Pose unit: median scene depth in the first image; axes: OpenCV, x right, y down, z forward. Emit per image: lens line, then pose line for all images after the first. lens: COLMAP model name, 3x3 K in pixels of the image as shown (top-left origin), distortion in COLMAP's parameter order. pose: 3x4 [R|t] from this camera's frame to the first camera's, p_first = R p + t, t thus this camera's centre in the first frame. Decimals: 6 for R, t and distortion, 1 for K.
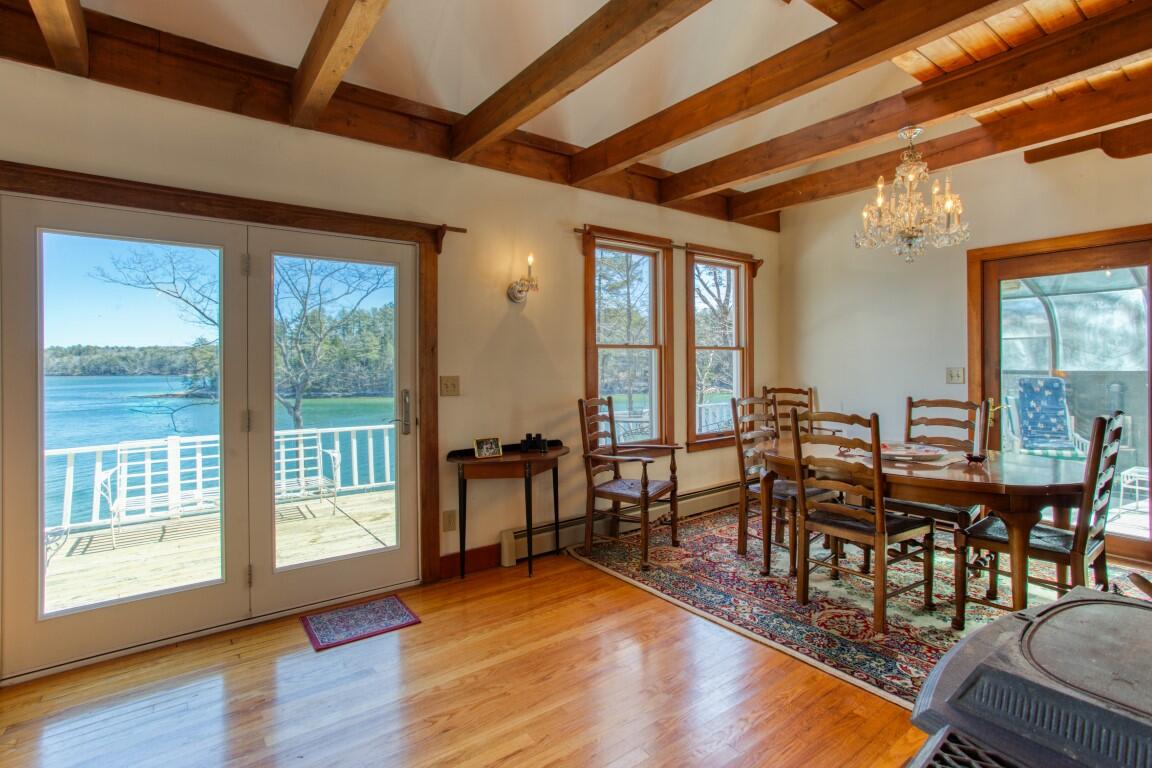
lens RADIAL K [[566.2, 0, 576.1], [0, 566.2, 376.2], [0, 0, 1]] dist [-0.024052, 0.015724]
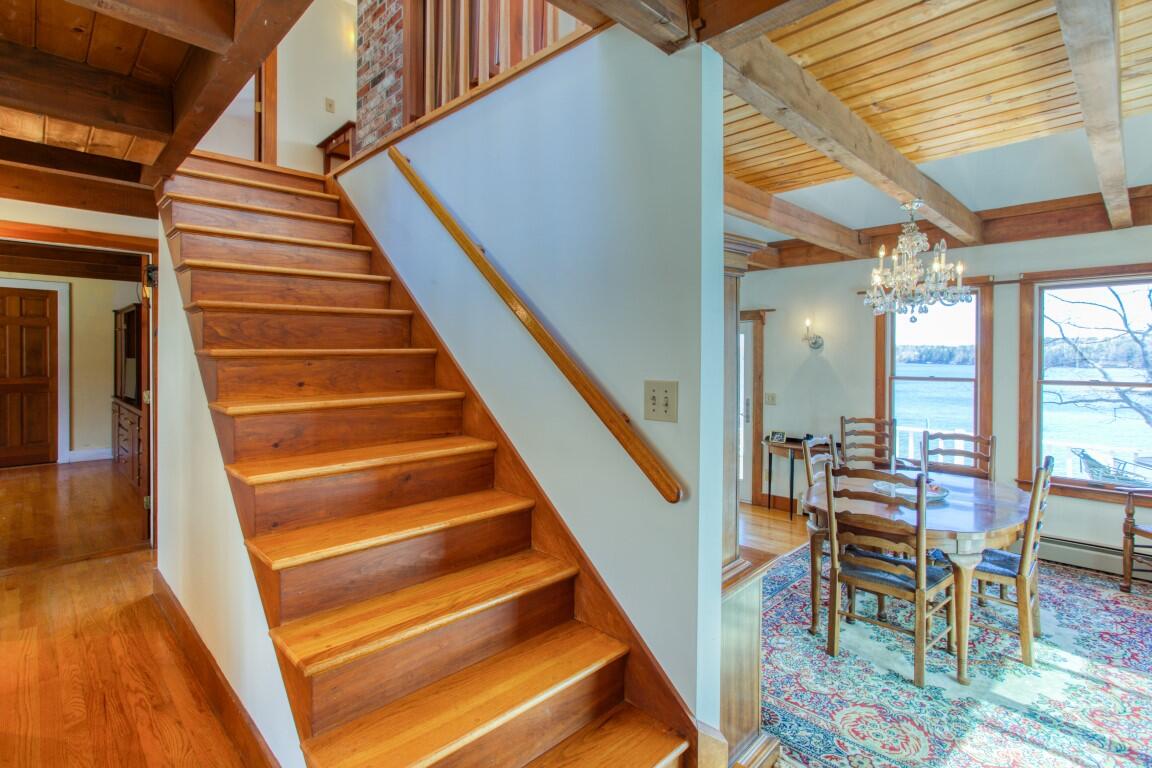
lens RADIAL K [[566.2, 0, 577.7], [0, 566.2, 358.7], [0, 0, 1]] dist [-0.024052, 0.015724]
pose [[0.155645, 0.013609, -0.987719, 1.420560], [-0.028632, 0.999547, 0.009261, -0.106536], [0.987398, 0.026839, 0.155964, 0.138338]]
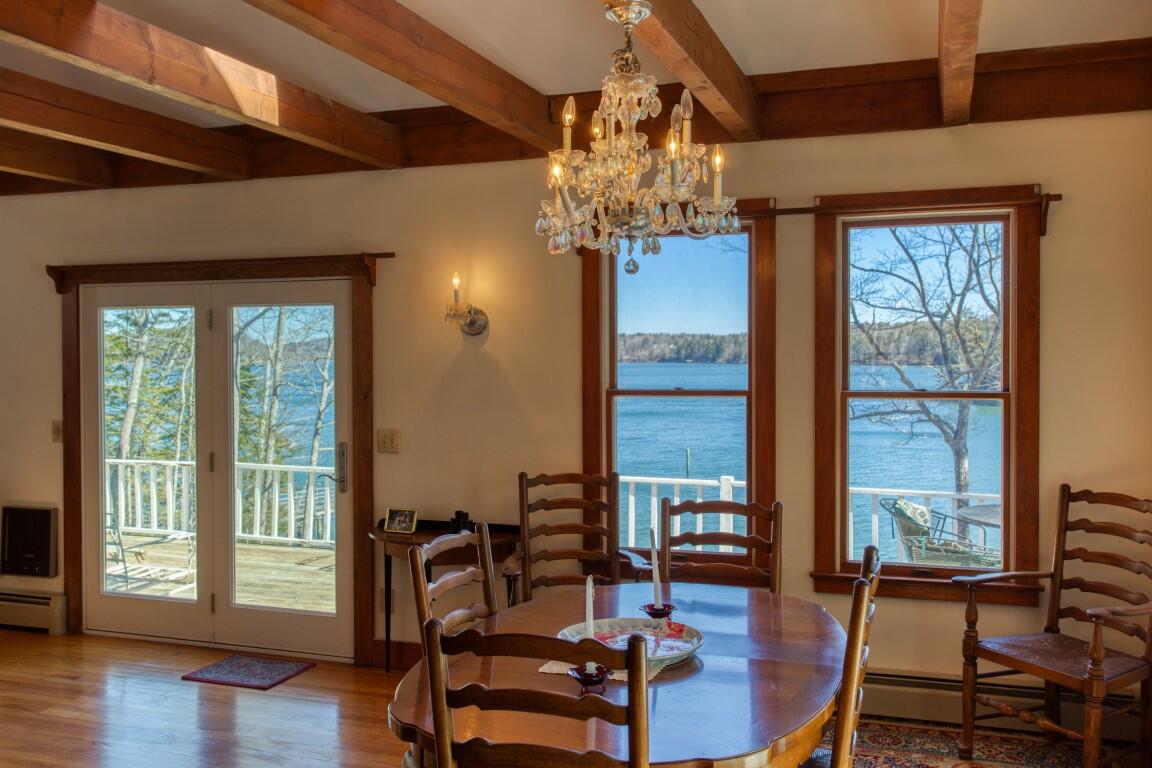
lens RADIAL K [[1013.2, 0, 578.6], [0, 1013.2, 377.5], [0, 0, 1]] dist [-0.022656, 0.009235]
pose [[0.569319, 0.025832, -0.821711, 1.173337], [-0.020391, 0.999642, 0.017298, -0.108626], [0.821864, 0.006908, 0.569642, 0.381247]]
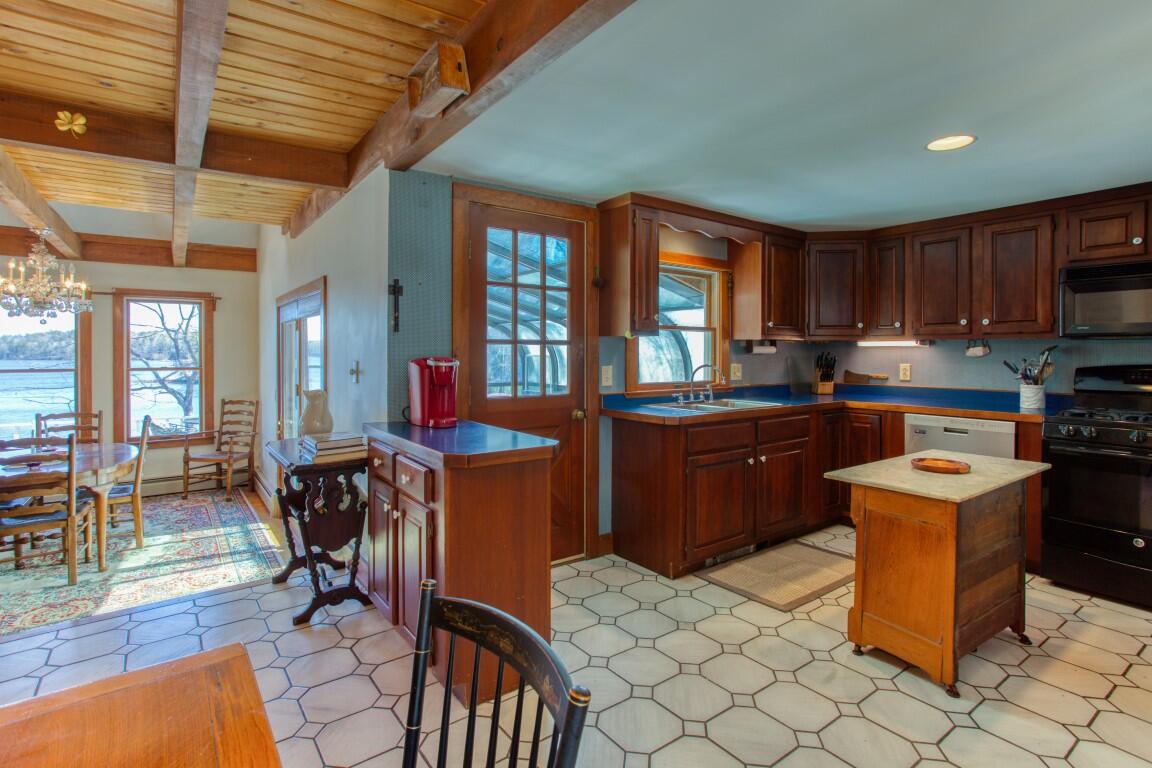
lens RADIAL K [[566.2, 0, 567.7], [0, 566.2, 355.2], [0, 0, 1]] dist [-0.024052, 0.015724]
pose [[0.999892, 0.009579, -0.011105, 1.710560], [-0.009777, 0.999791, -0.017951, -0.098561], [0.010931, 0.018057, 0.999777, -0.357945]]
